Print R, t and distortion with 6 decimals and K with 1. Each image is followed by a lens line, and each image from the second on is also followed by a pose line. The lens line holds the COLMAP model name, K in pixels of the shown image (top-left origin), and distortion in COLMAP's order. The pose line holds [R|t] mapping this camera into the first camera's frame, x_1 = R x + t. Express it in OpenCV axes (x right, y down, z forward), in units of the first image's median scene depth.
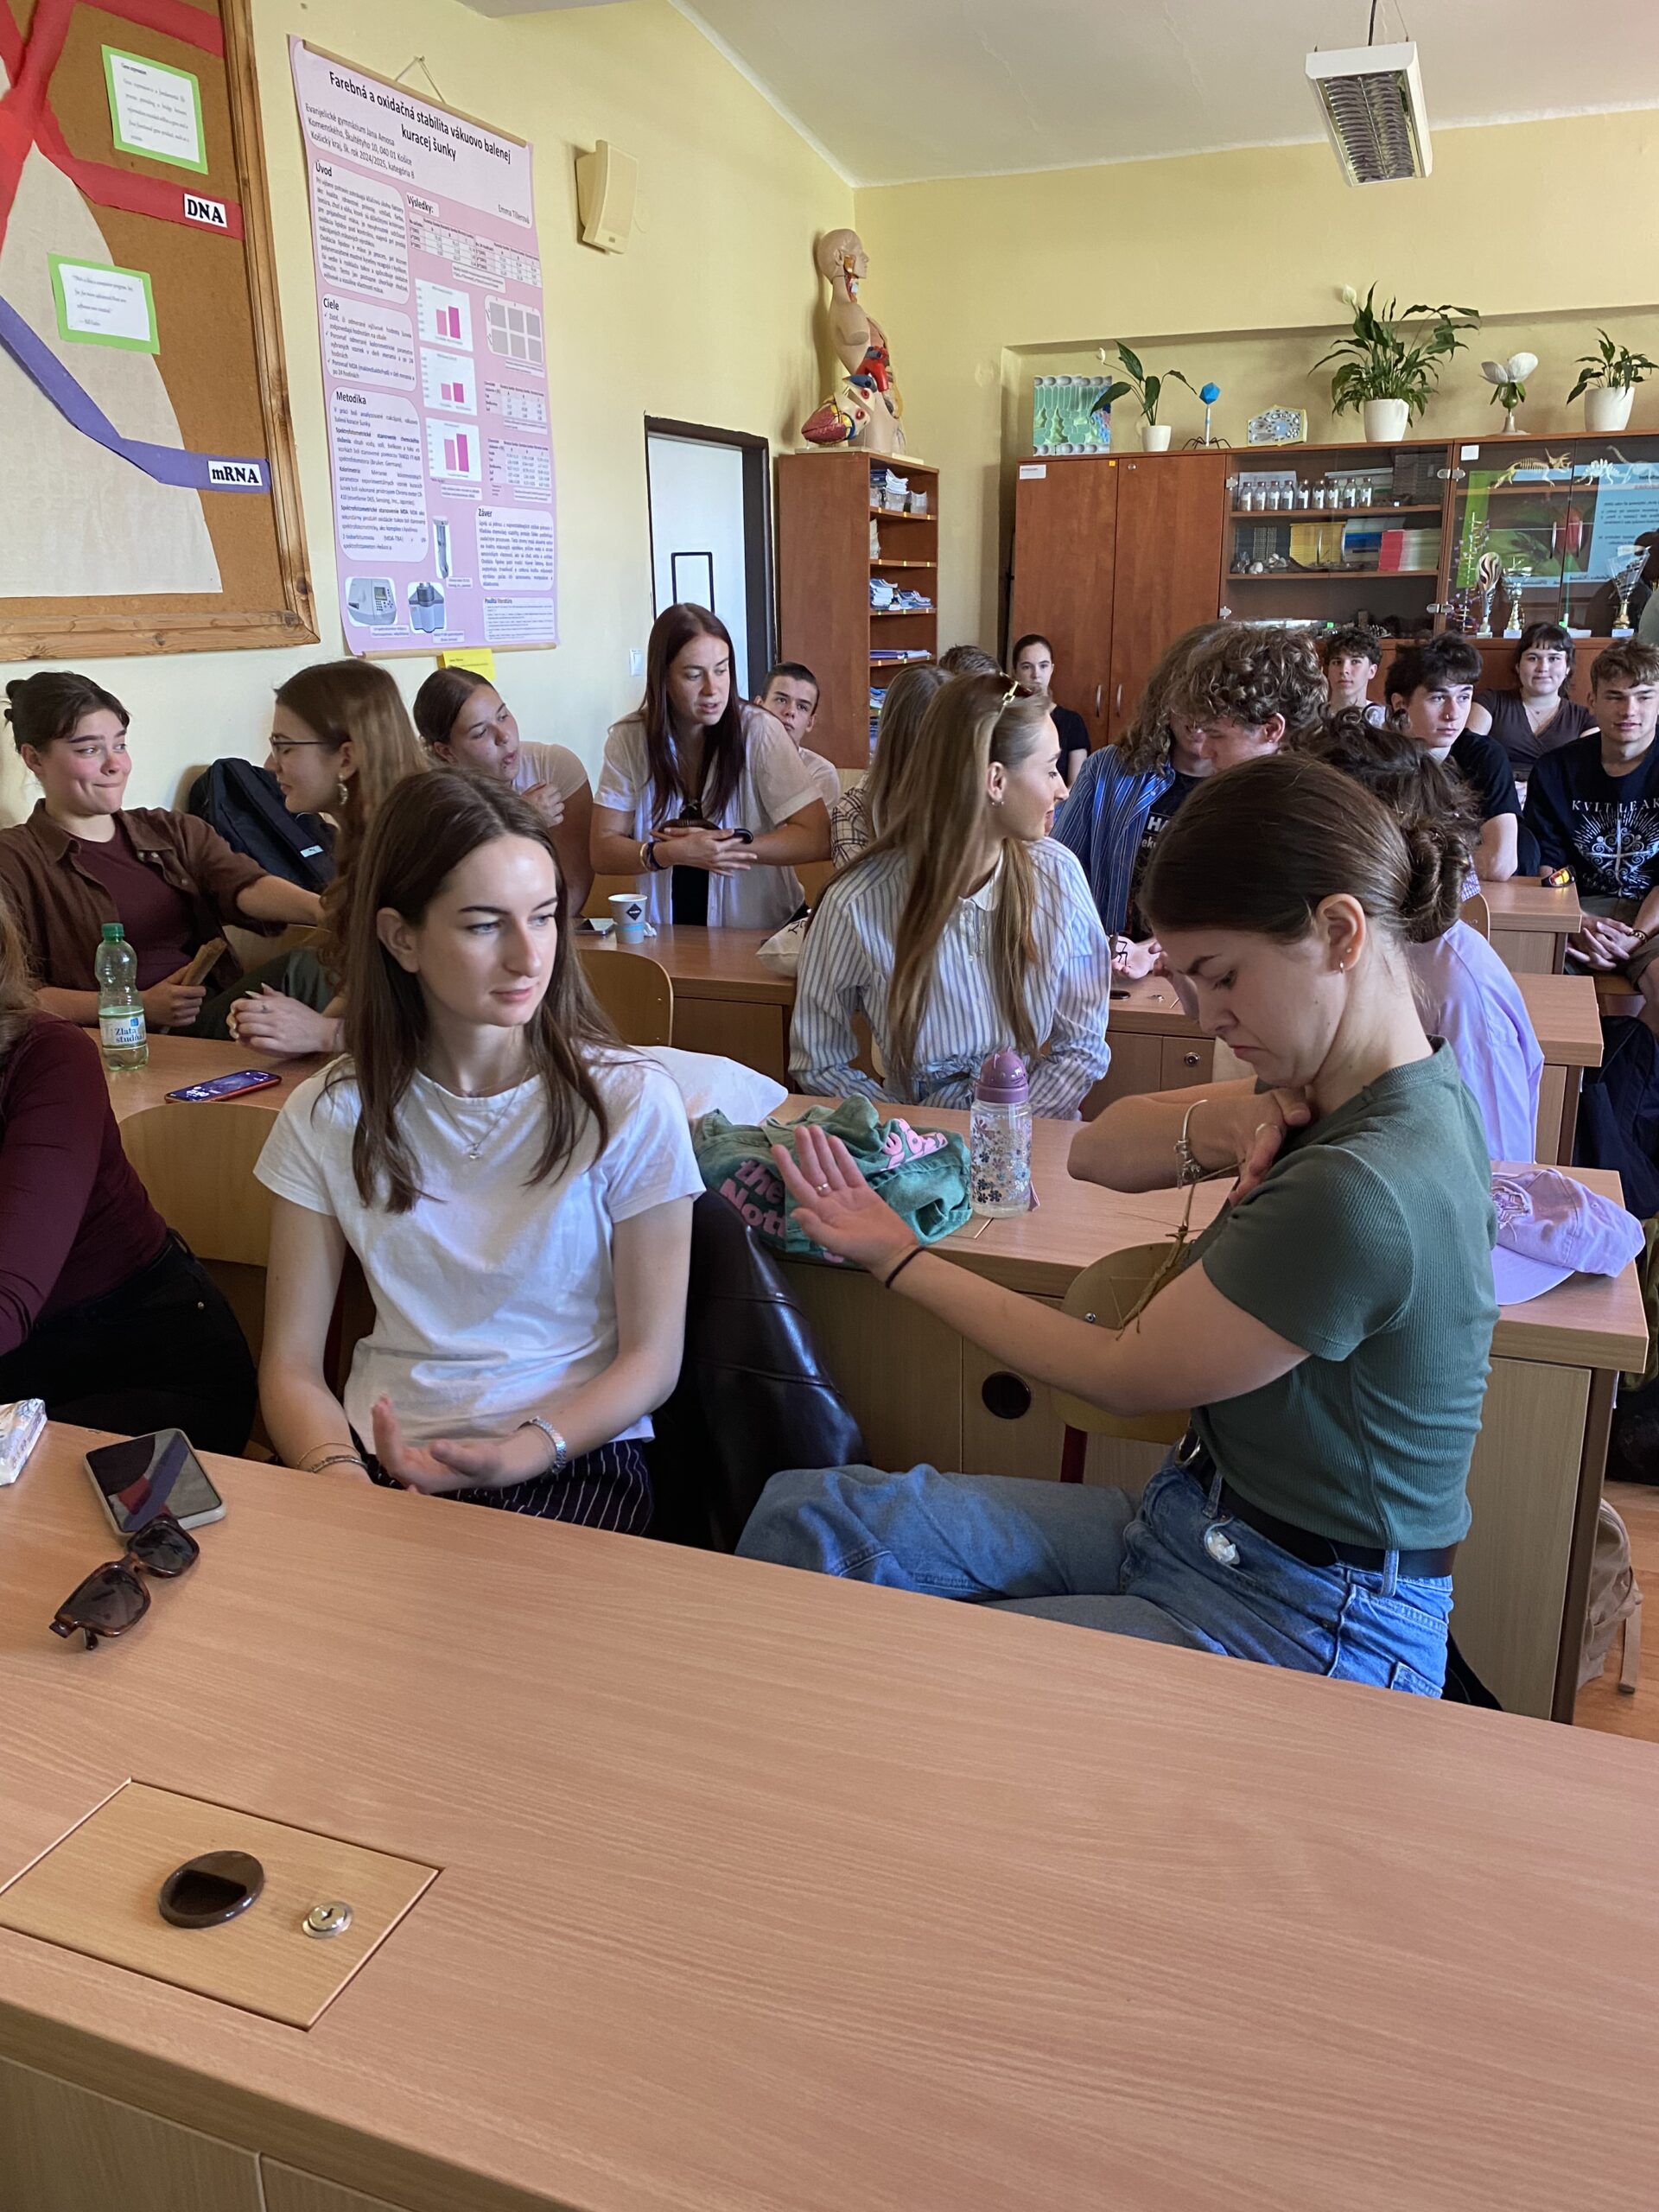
lens RADIAL K [[1714.0, 0, 820.4], [0, 1714.0, 1092.8], [0, 0, 1]] dist [0.011473, -0.004102]
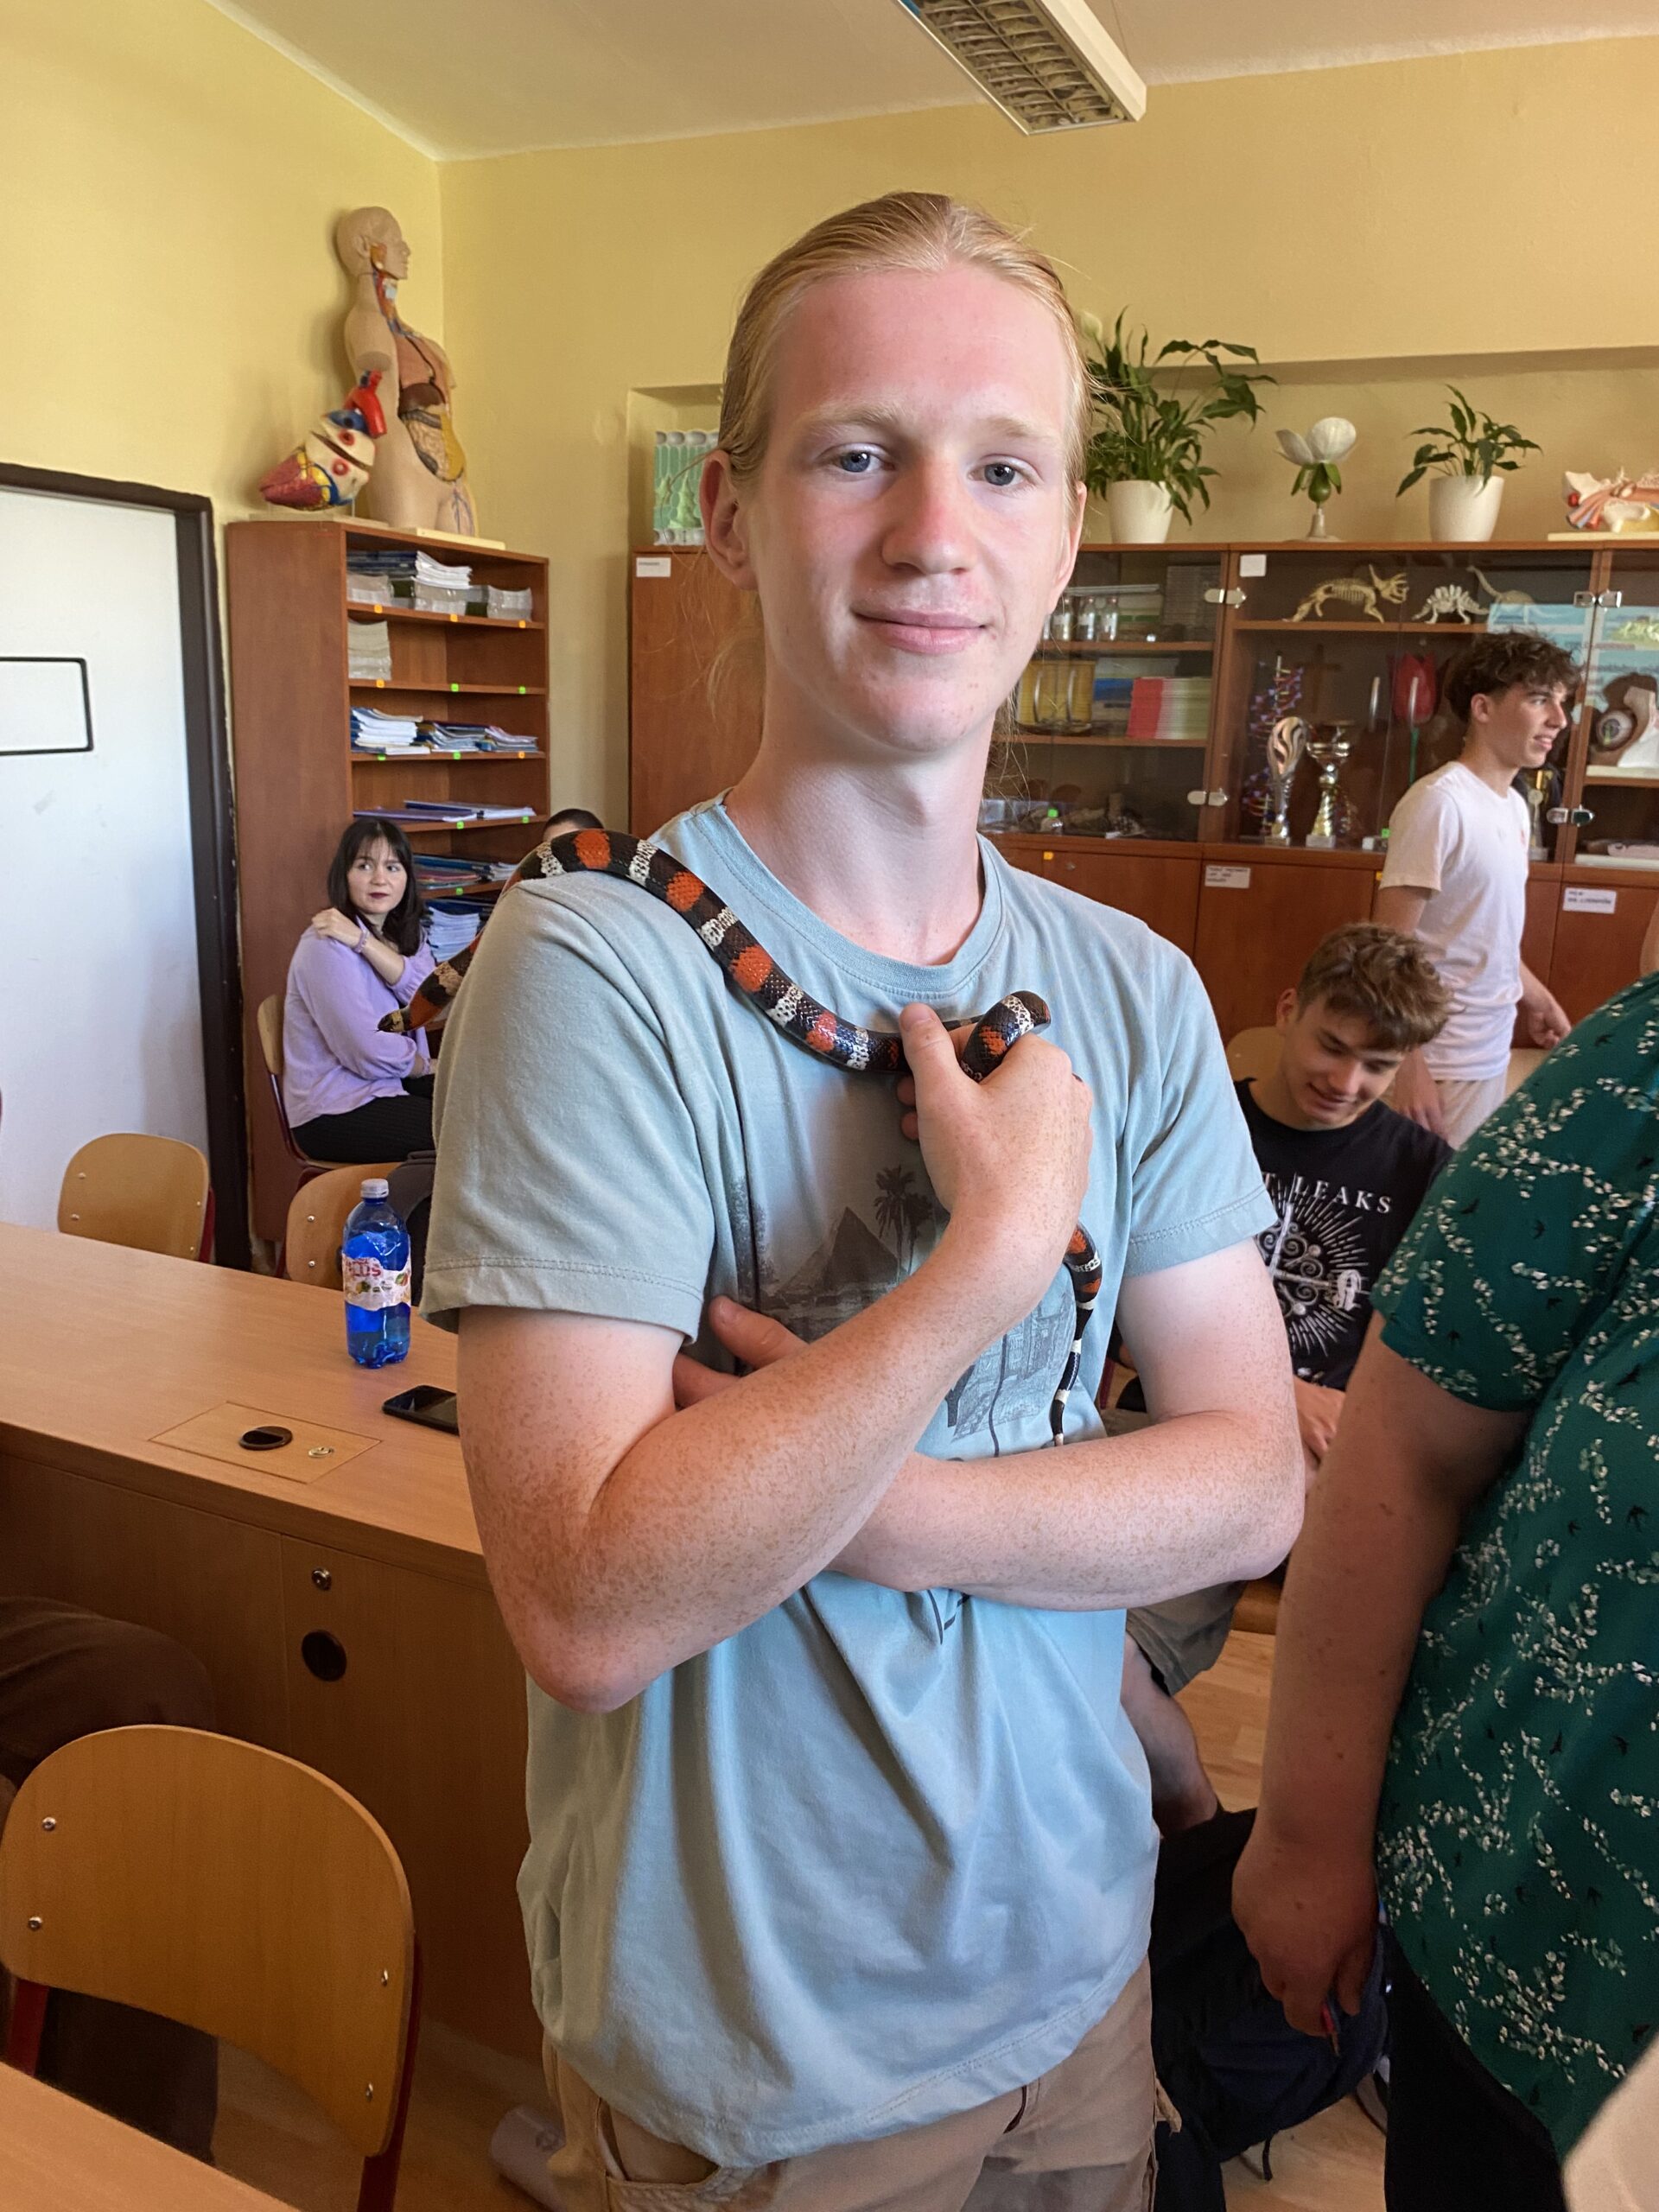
lens RADIAL K [[1714.0, 0, 849.8], [0, 1714.0, 1106.9], [0, 0, 1]] dist [0.011473, -0.004102]
pose [[0.995858, 0.065434, -0.063130, 0.275393], [-0.068441, 0.996562, -0.046698, -0.124430], [0.059857, 0.050825, 0.996912, 0.344589]]
